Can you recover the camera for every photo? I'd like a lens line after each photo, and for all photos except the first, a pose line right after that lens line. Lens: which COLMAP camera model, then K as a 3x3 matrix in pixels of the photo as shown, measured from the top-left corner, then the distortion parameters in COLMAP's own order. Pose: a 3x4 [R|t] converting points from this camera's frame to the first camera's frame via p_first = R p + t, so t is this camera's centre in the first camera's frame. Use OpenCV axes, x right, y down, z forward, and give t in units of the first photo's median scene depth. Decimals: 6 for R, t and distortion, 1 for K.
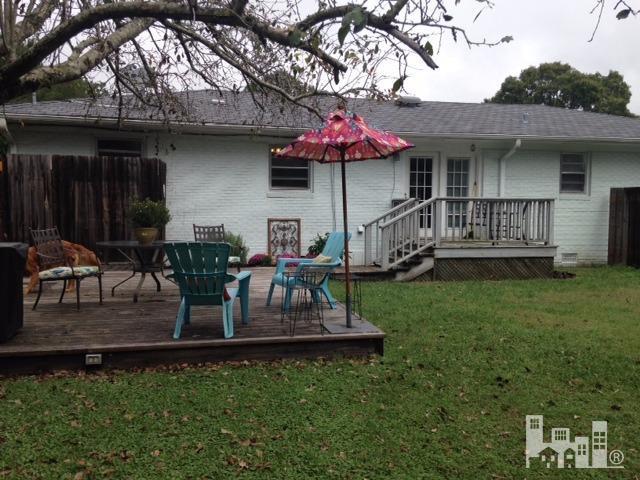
lens RADIAL K [[588.6, 0, 320.4], [0, 588.6, 237.3], [0, 0, 1]] dist [0.215851, -0.377985]
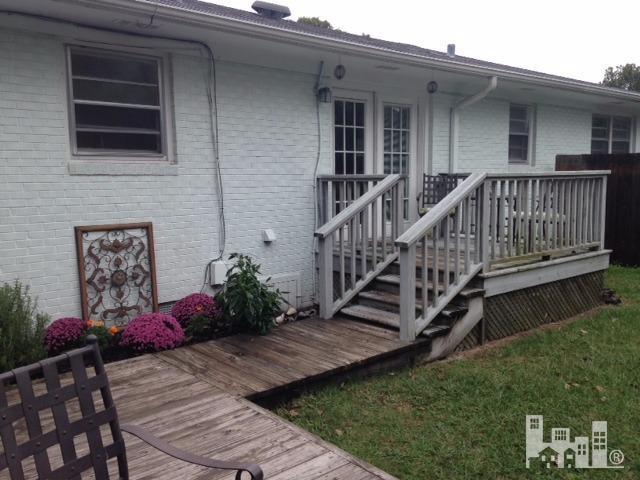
lens RADIAL K [[588.6, 0, 320.4], [0, 588.6, 237.3], [0, 0, 1]] dist [0.215851, -0.377985]
pose [[0.886311, -0.061732, 0.458958, -0.129900], [0.036918, 0.997340, 0.062853, -0.043975], [-0.461617, -0.038764, 0.886232, 0.540674]]
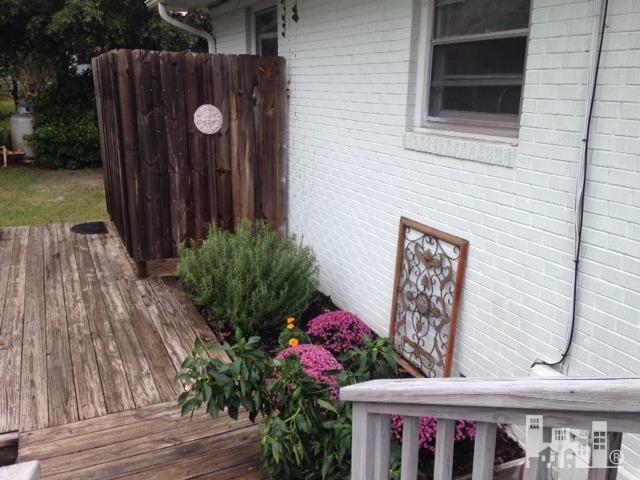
lens RADIAL K [[588.6, 0, 320.4], [0, 588.6, 237.3], [0, 0, 1]] dist [0.215851, -0.377985]
pose [[0.189515, 0.241283, -0.951770, 0.204448], [-0.058867, 0.970385, 0.234281, -0.091353], [0.980112, 0.011628, 0.198106, 0.886310]]
